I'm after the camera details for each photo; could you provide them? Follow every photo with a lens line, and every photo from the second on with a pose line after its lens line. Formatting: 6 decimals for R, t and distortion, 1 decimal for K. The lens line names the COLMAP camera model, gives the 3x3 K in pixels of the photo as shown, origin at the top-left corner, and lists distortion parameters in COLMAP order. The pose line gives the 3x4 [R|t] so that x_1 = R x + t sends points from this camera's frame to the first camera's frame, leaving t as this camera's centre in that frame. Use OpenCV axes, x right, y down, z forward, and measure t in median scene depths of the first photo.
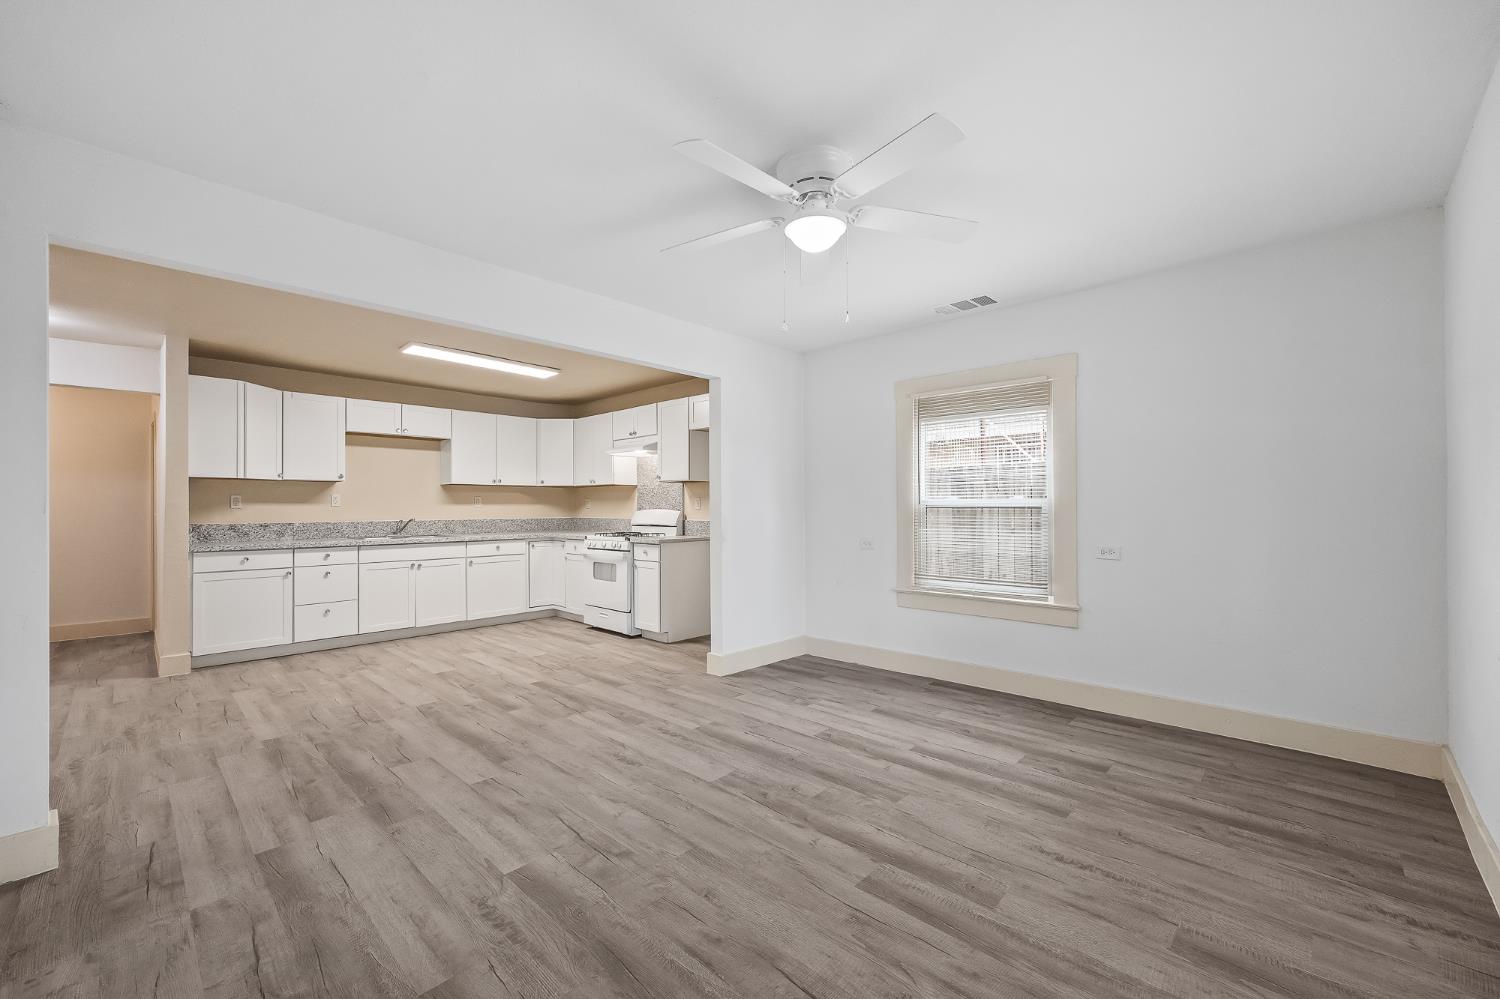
lens RADIAL K [[603.3, 0, 750.6], [0, 603.3, 504.3], [0, 0, 1]] dist [0.011000, 0.000191]
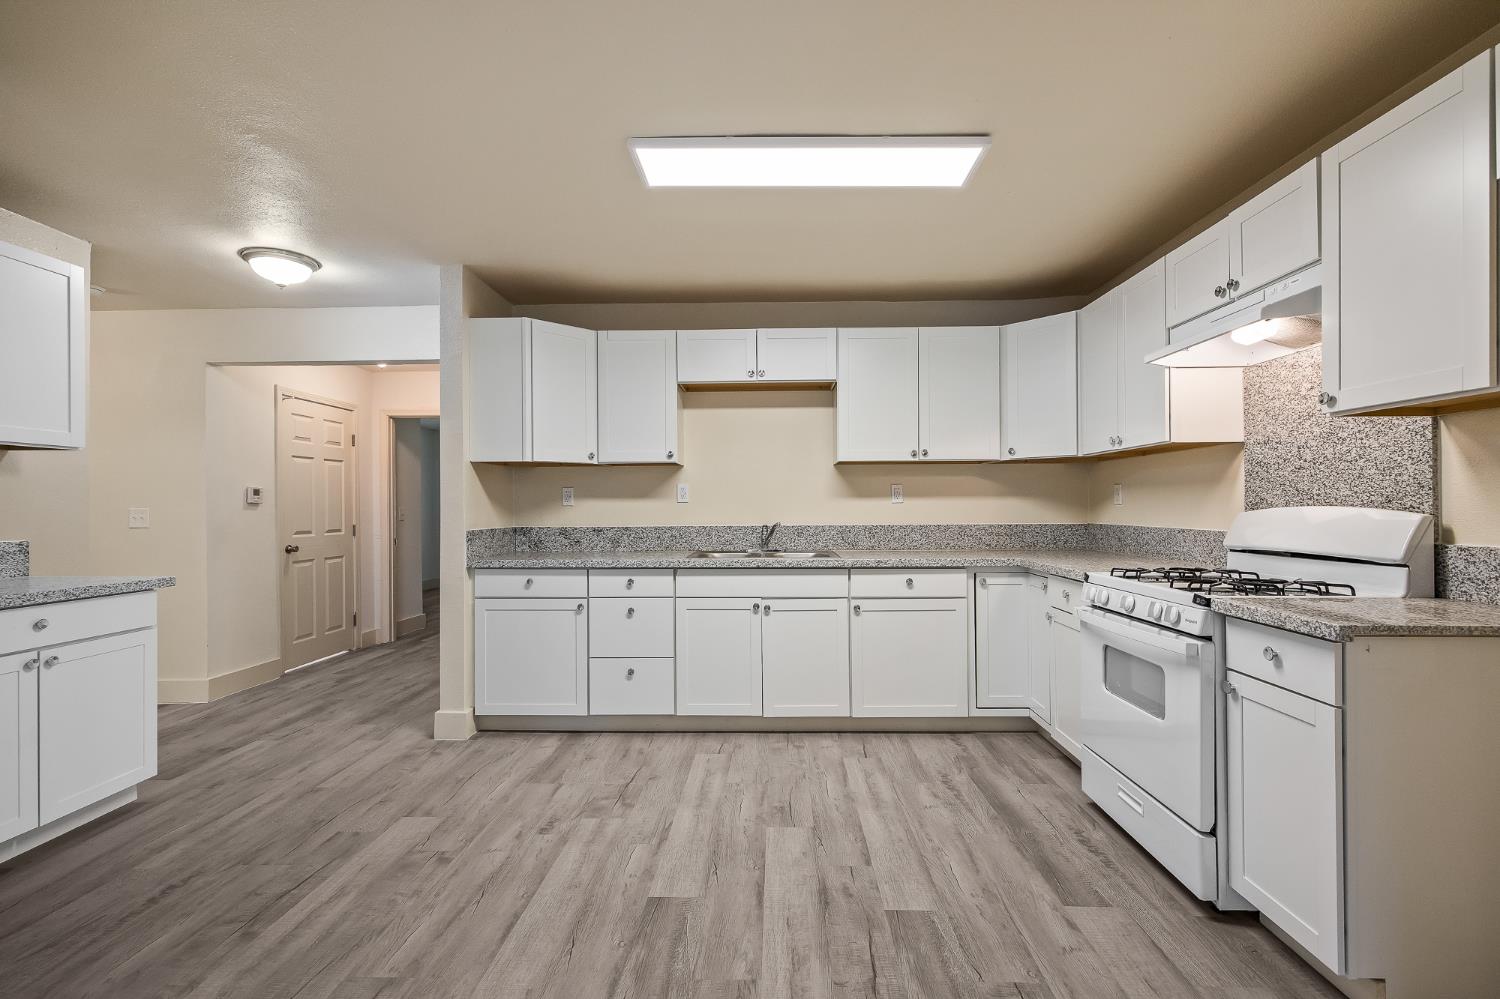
lens RADIAL K [[670.8, 0, 750.0], [0, 670.8, 504.6], [0, 0, 1]] dist [0.003378, -0.000389]
pose [[0.669848, -0.002743, -0.742493, -0.100662], [0.007472, 0.999967, 0.003046, 0.004241], [0.742461, -0.007588, 0.669847, 0.587987]]
